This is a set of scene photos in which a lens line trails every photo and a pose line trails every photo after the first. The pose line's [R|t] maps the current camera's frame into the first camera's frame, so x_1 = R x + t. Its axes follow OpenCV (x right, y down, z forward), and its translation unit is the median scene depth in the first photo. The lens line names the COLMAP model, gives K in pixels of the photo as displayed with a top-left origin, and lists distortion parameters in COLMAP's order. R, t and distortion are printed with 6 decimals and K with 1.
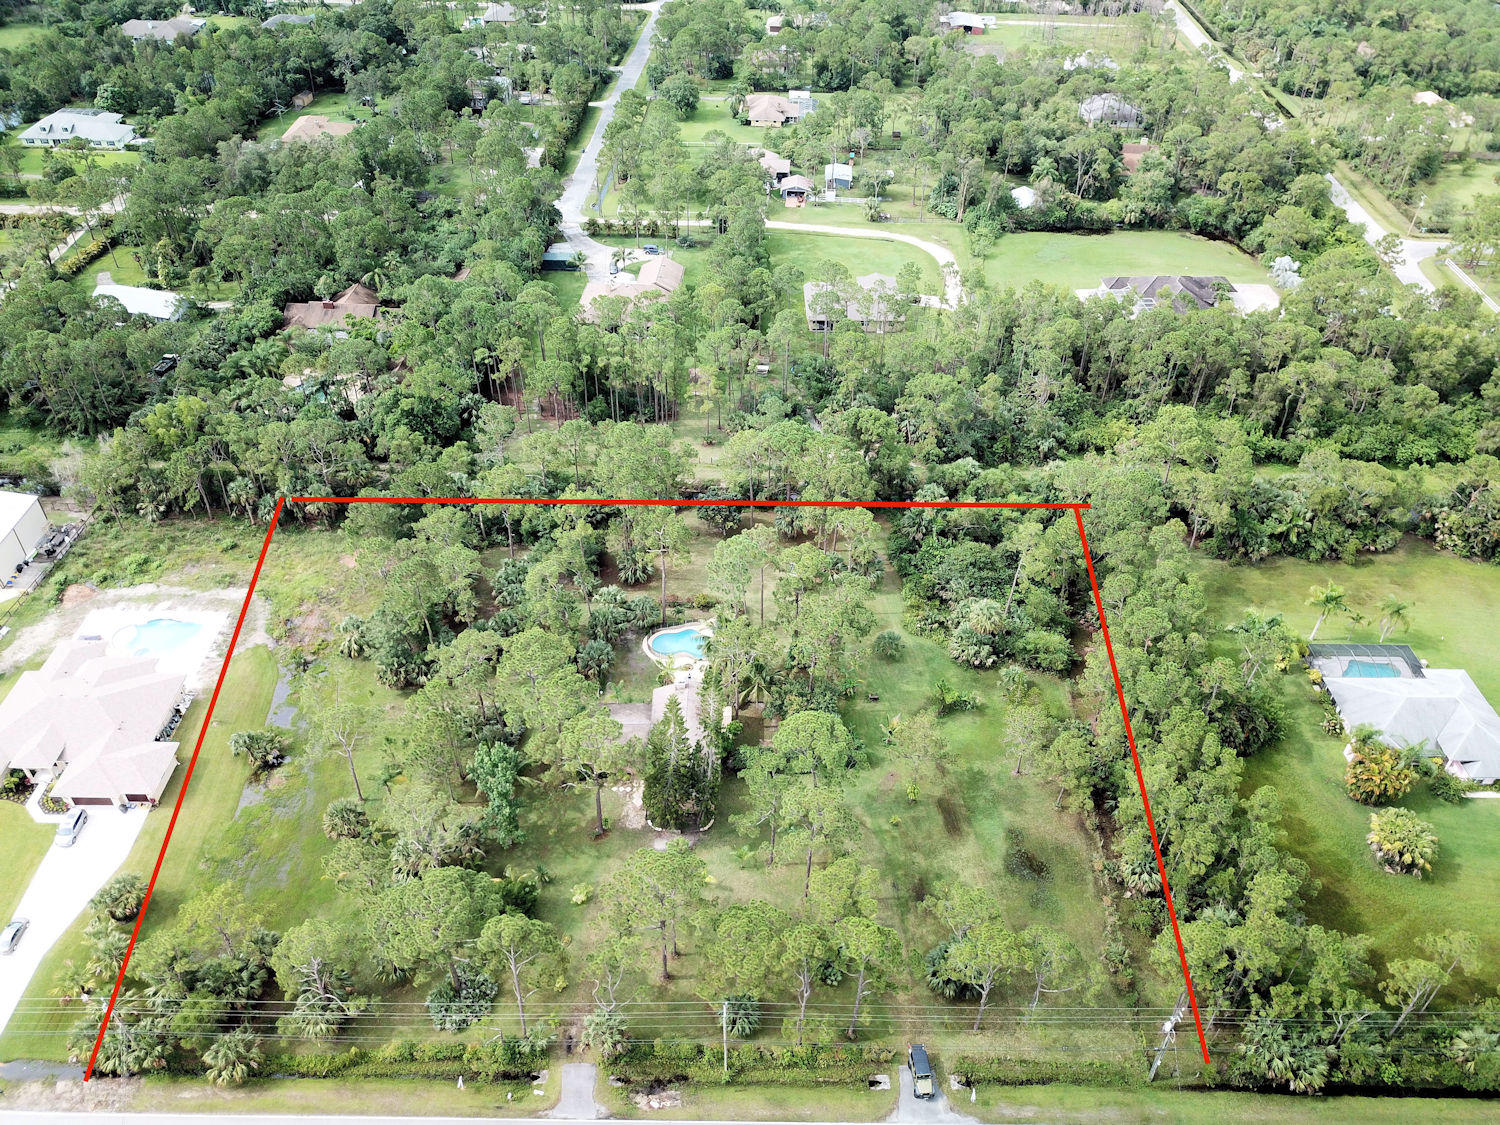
lens RADIAL K [[1135.9, 0, 750.0], [0, 1135.9, 562.5], [0, 0, 1]] dist [0.008802, -0.005540]
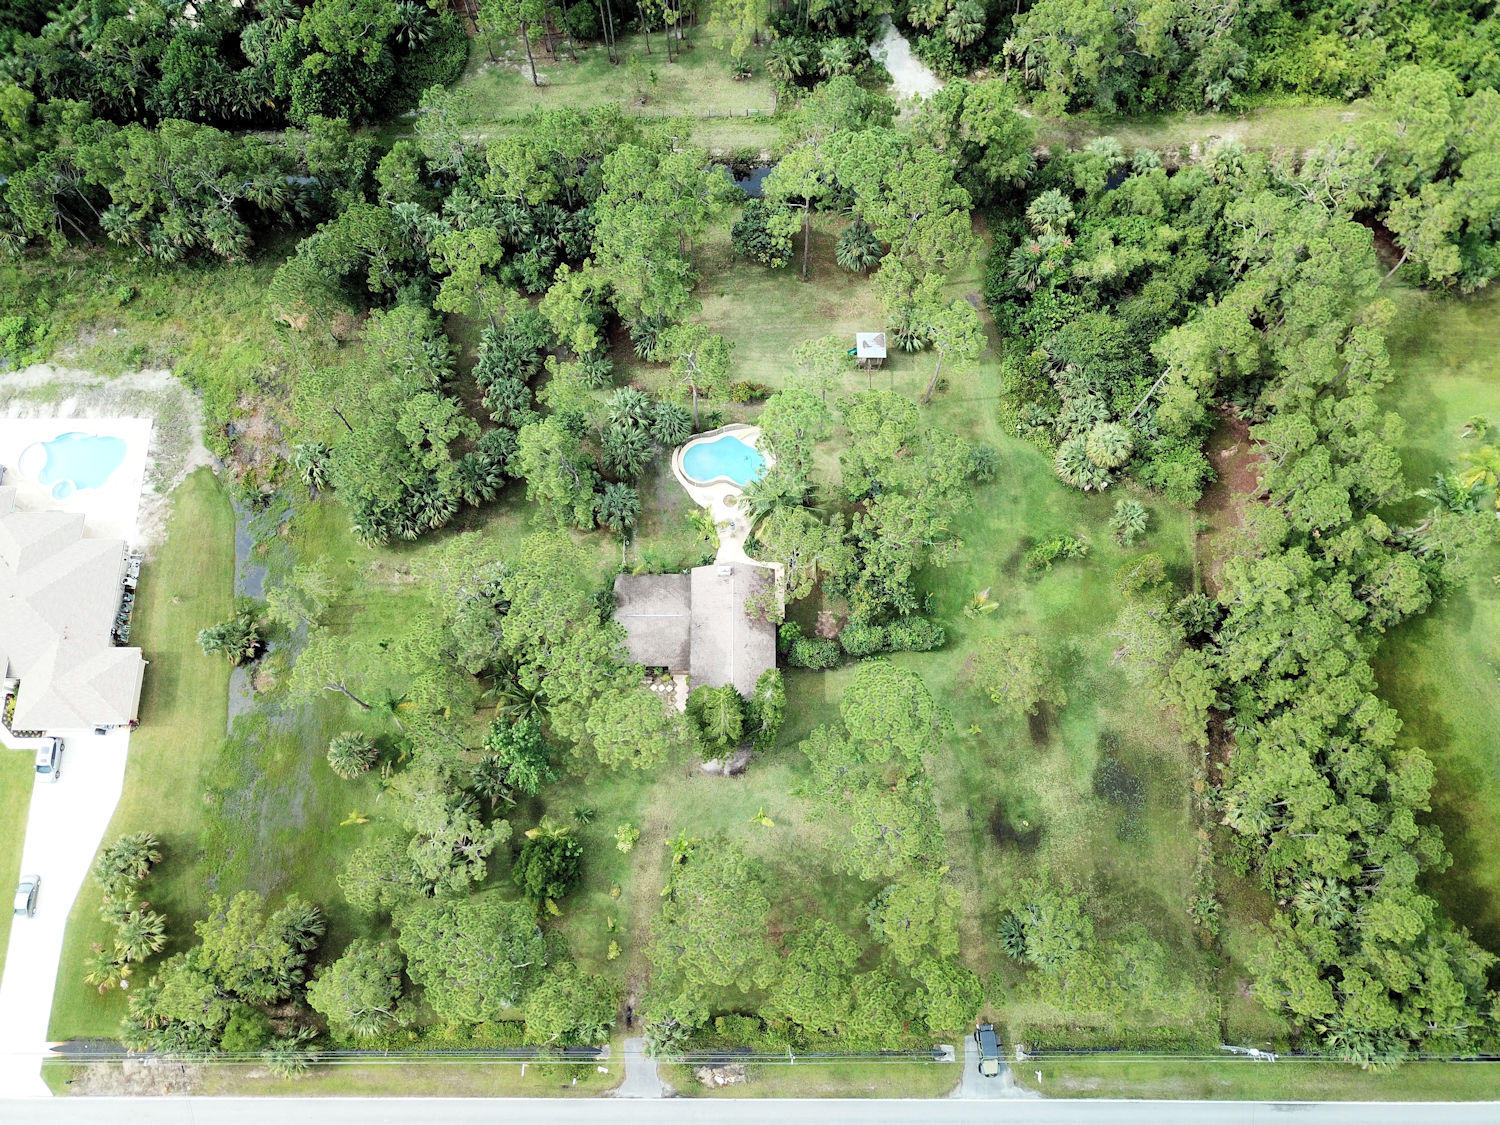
lens RADIAL K [[1135.9, 0, 750.0], [0, 1135.9, 562.5], [0, 0, 1]] dist [0.008802, -0.005540]
pose [[0.999863, -0.002946, -0.016268, -0.032232], [0.011546, 0.828688, 0.559592, -0.384562], [0.011832, -0.559703, 0.828609, 0.351150]]
